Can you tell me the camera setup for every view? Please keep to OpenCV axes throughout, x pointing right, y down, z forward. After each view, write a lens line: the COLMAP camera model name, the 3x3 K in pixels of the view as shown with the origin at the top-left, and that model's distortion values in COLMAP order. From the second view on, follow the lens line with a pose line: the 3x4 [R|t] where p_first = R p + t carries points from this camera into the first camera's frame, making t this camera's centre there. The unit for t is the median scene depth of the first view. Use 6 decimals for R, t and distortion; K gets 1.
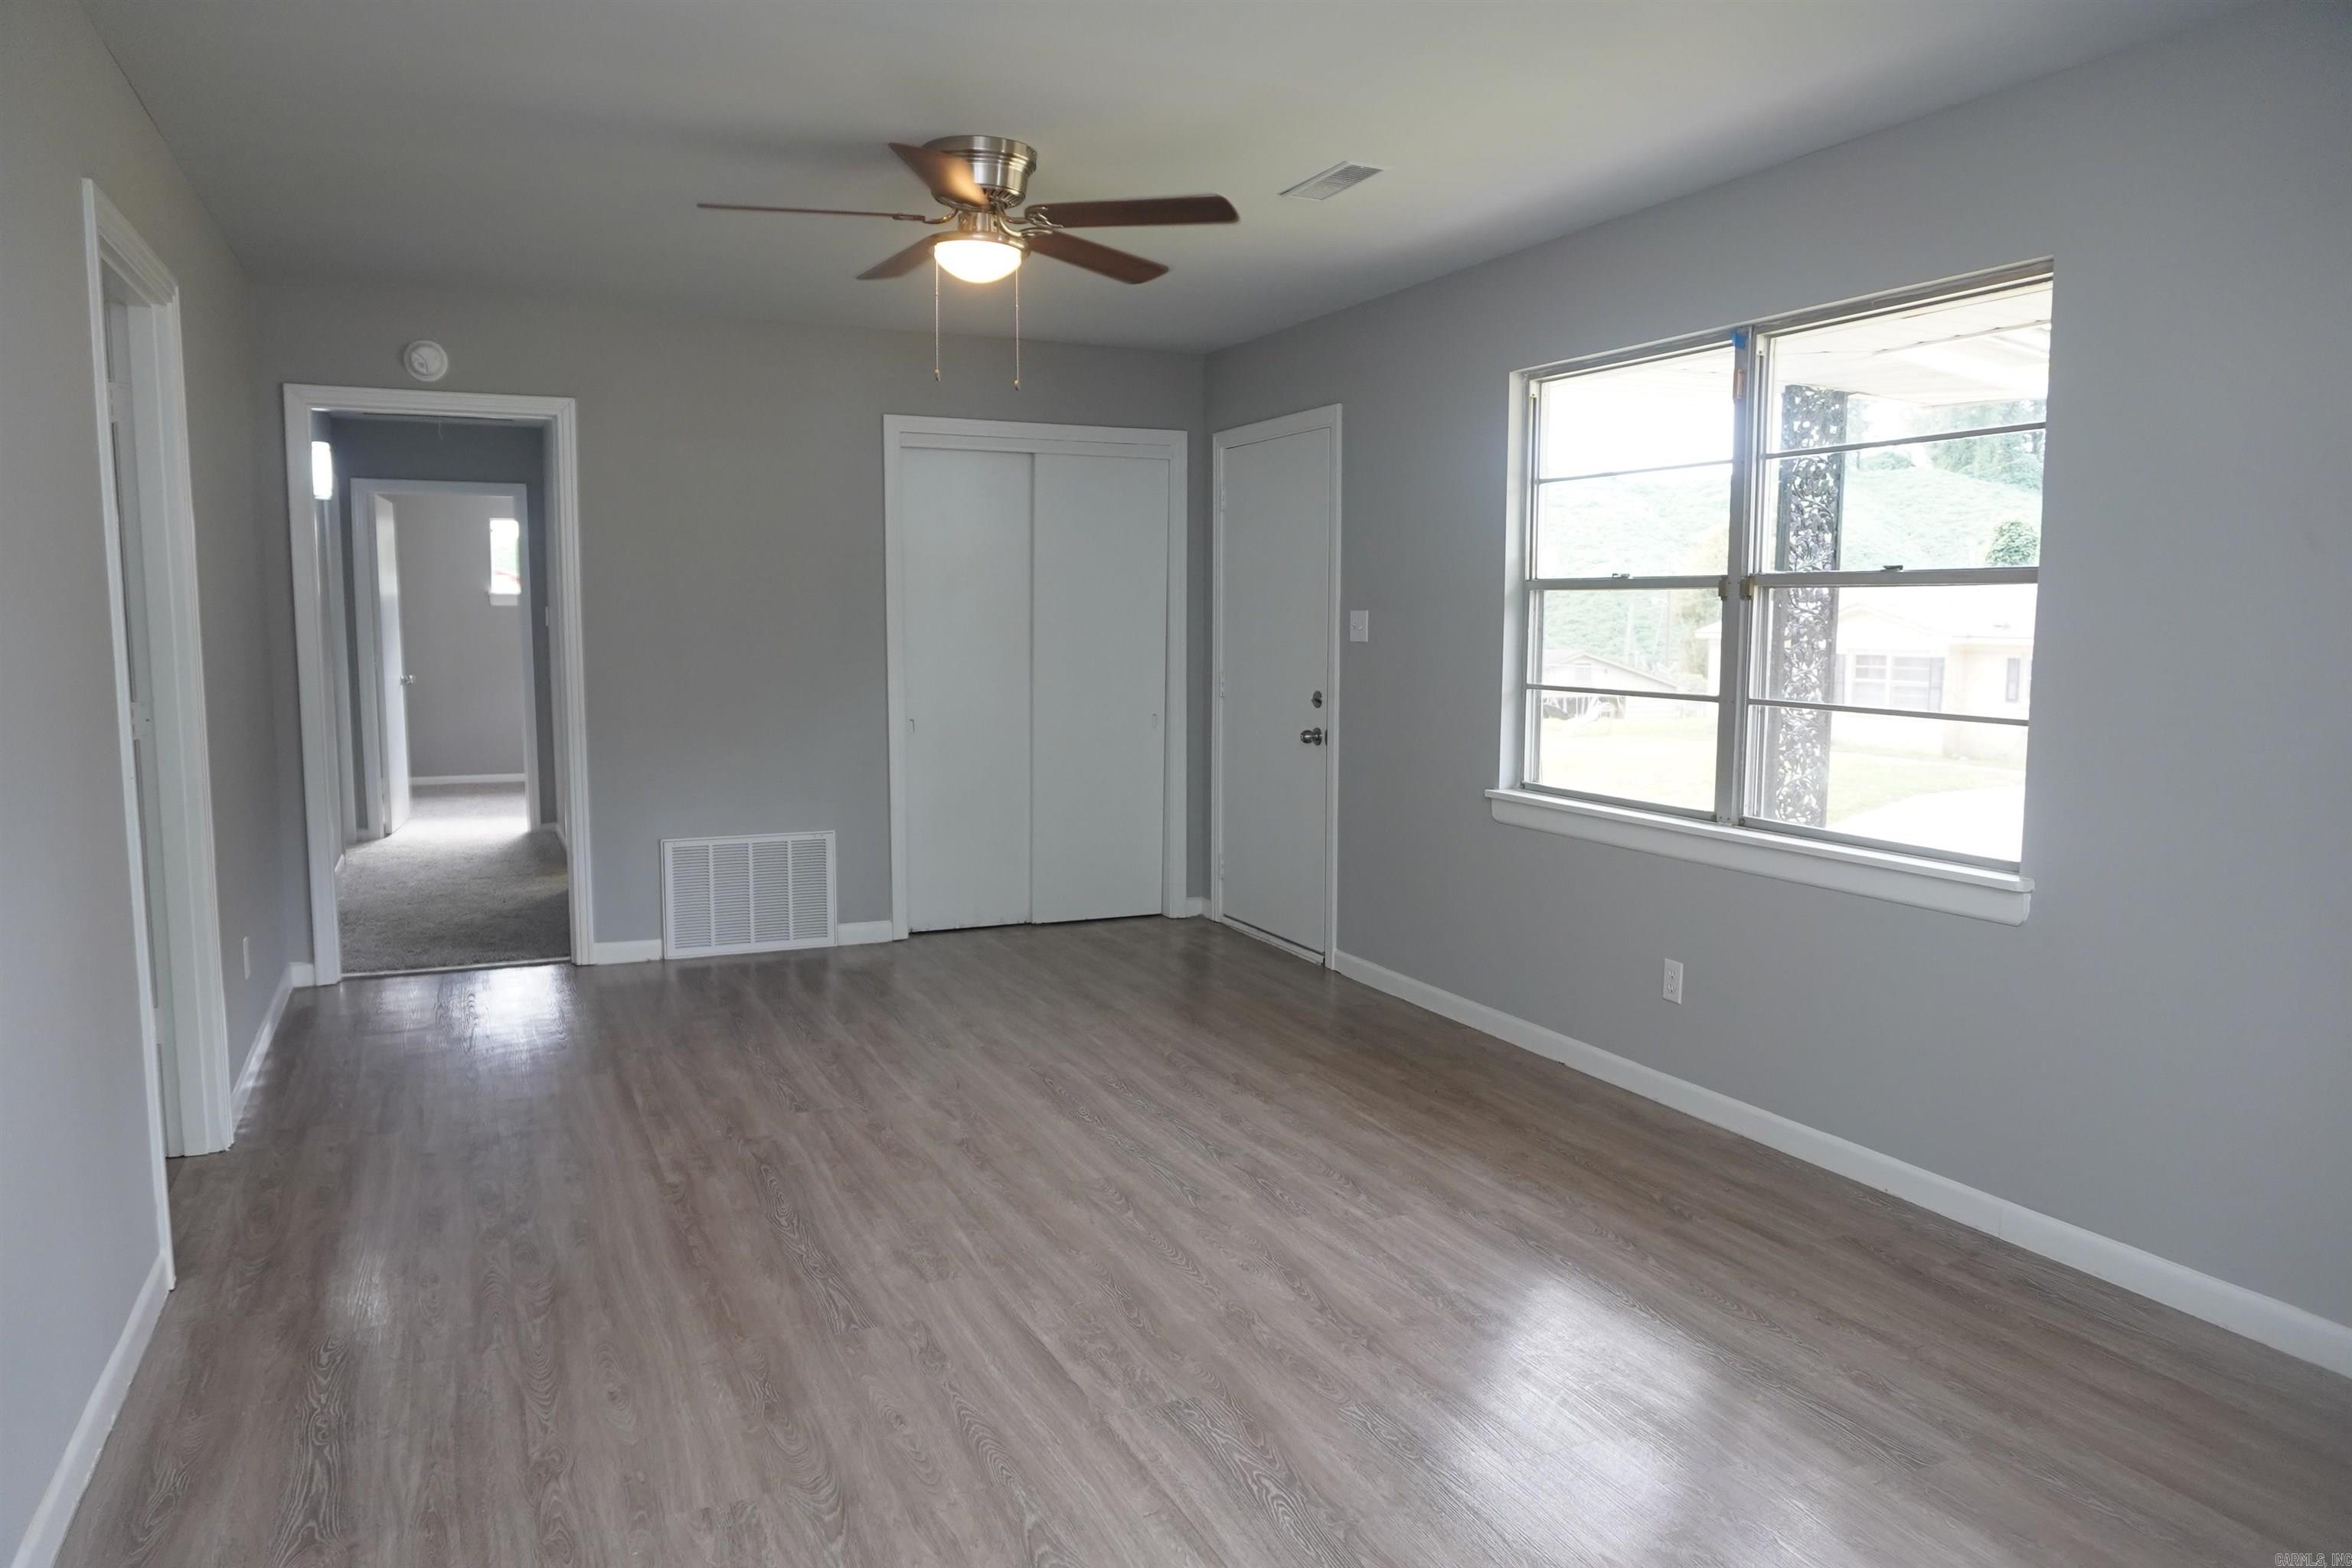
lens RADIAL K [[1614.6, 0, 1169.2], [0, 1614.6, 775.8], [0, 0, 1]] dist [-0.028714, 0.005153]
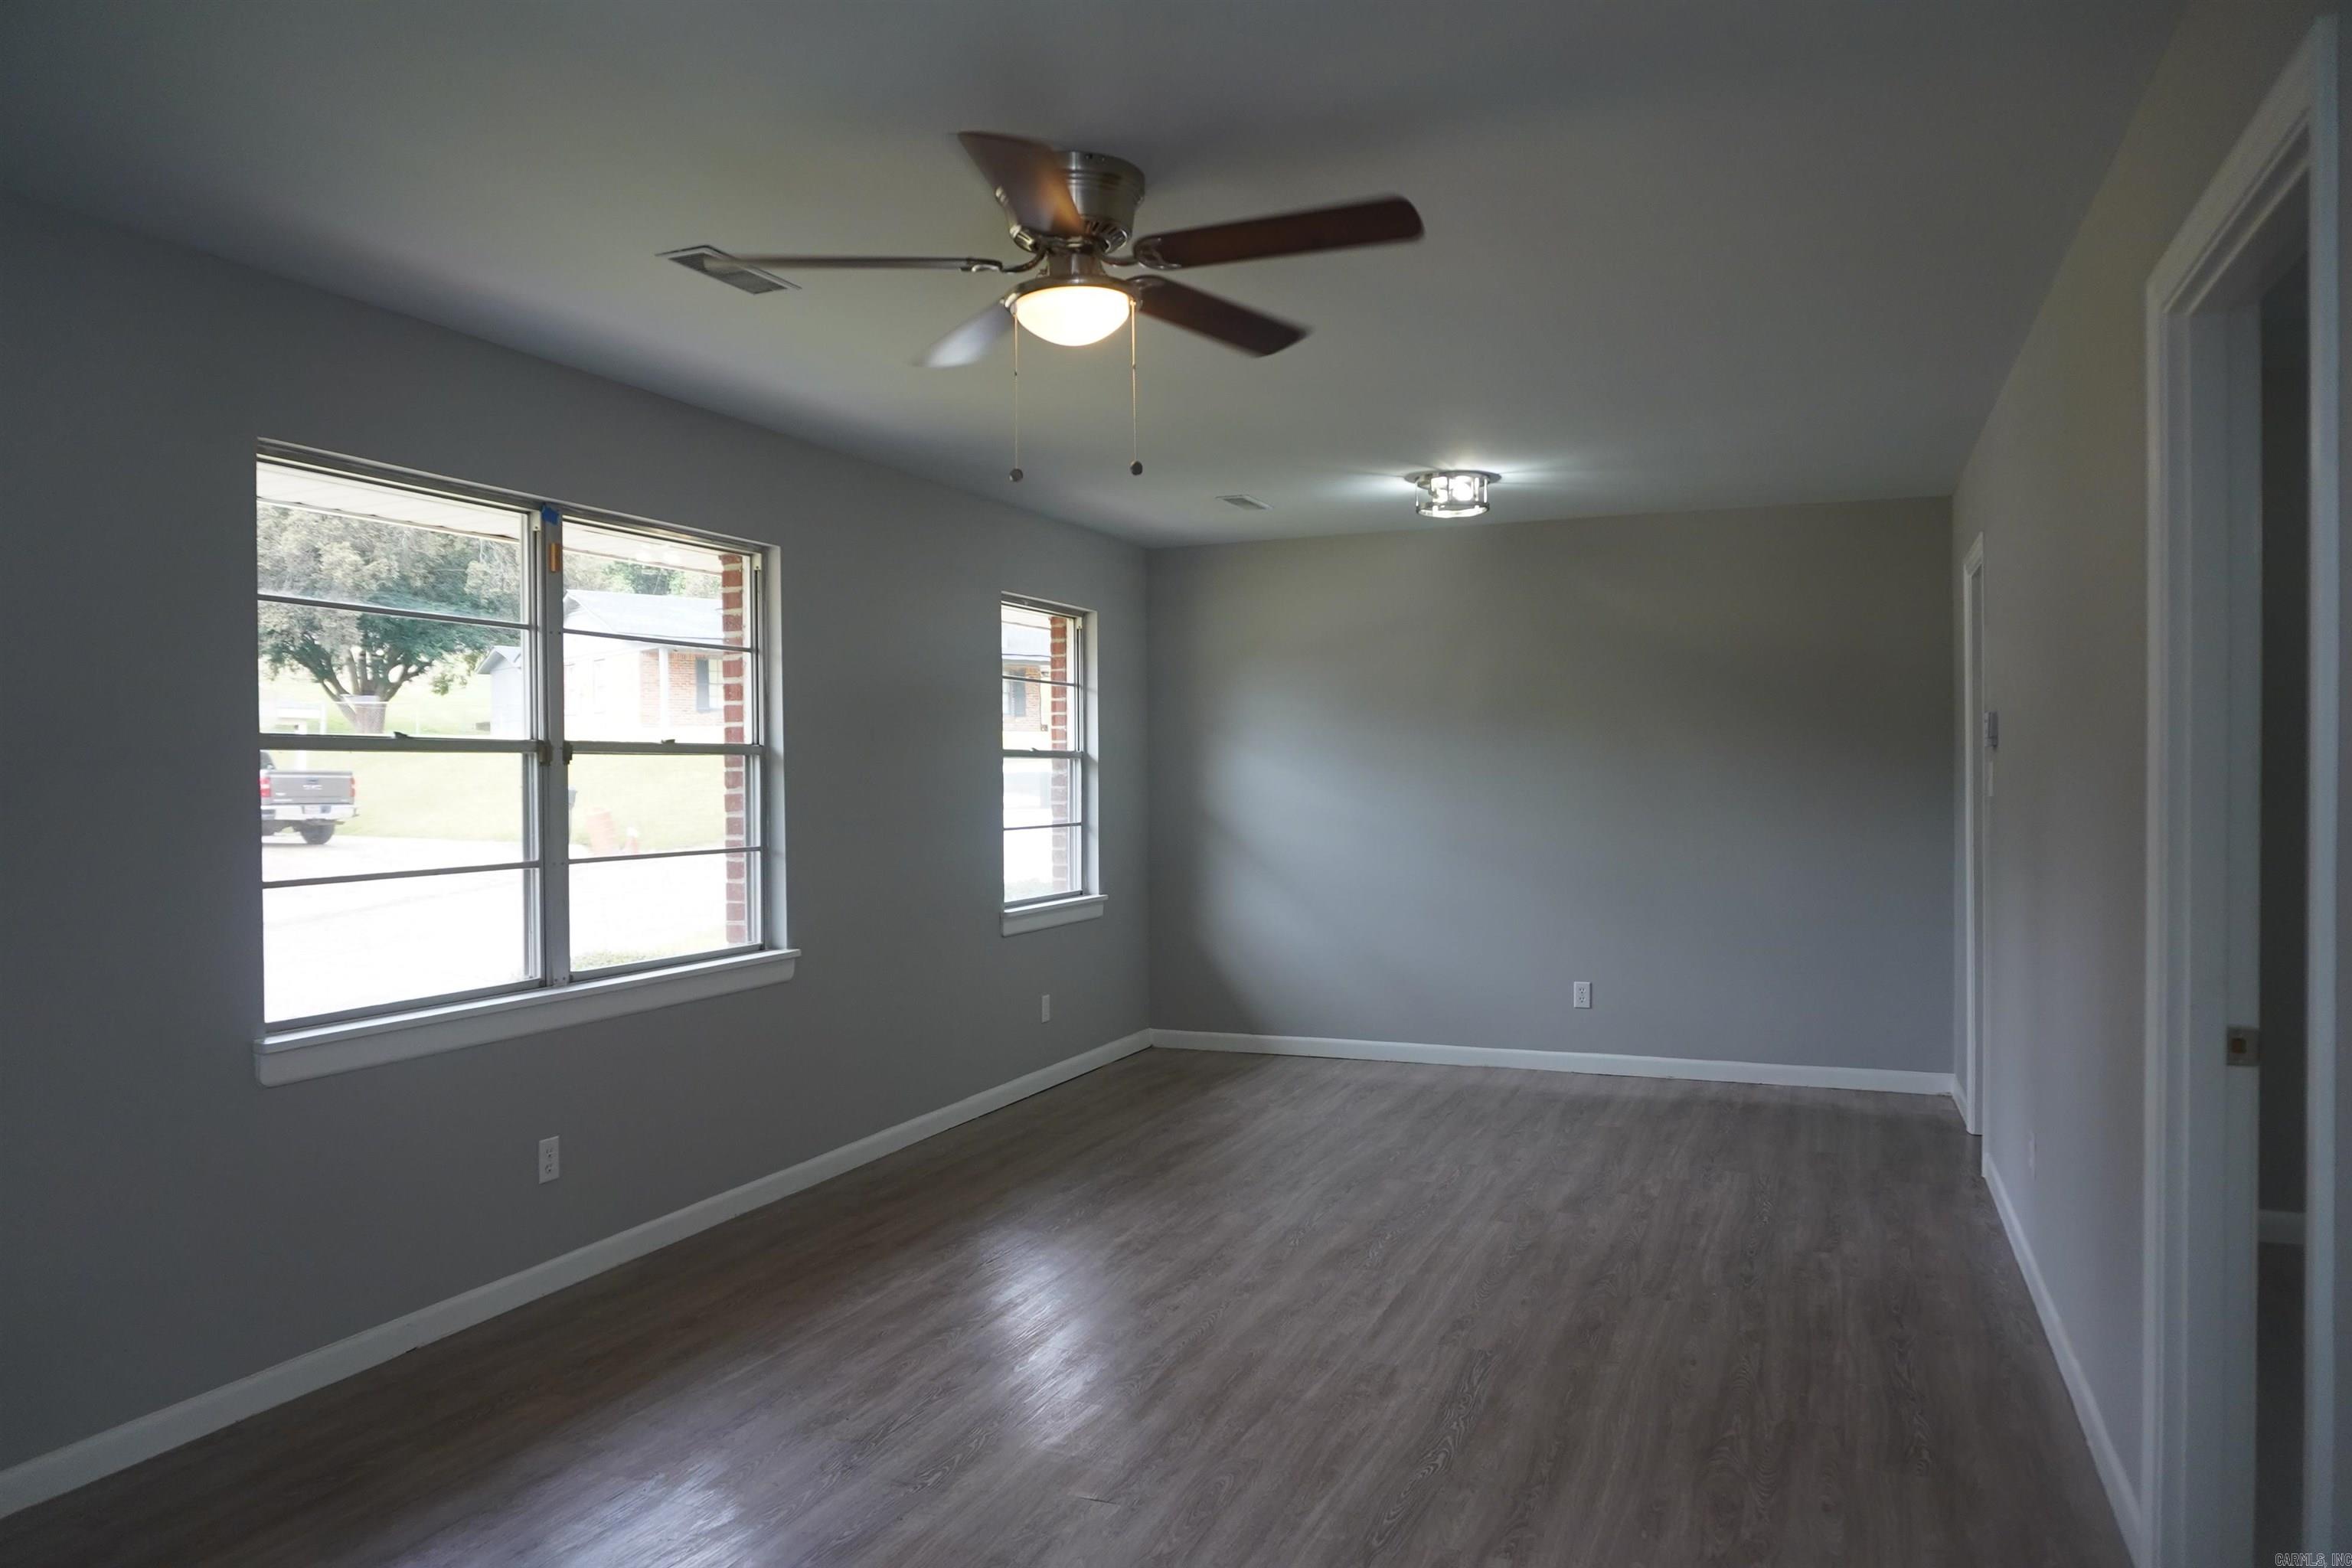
lens RADIAL K [[1614.6, 0, 1172.4], [0, 1614.6, 794.4], [0, 0, 1]] dist [-0.028714, 0.005153]
pose [[-0.694165, -0.007377, 0.719778, -0.849534], [0.073679, 0.993967, 0.081244, -0.187086], [-0.716035, 0.109429, -0.689434, 1.844863]]
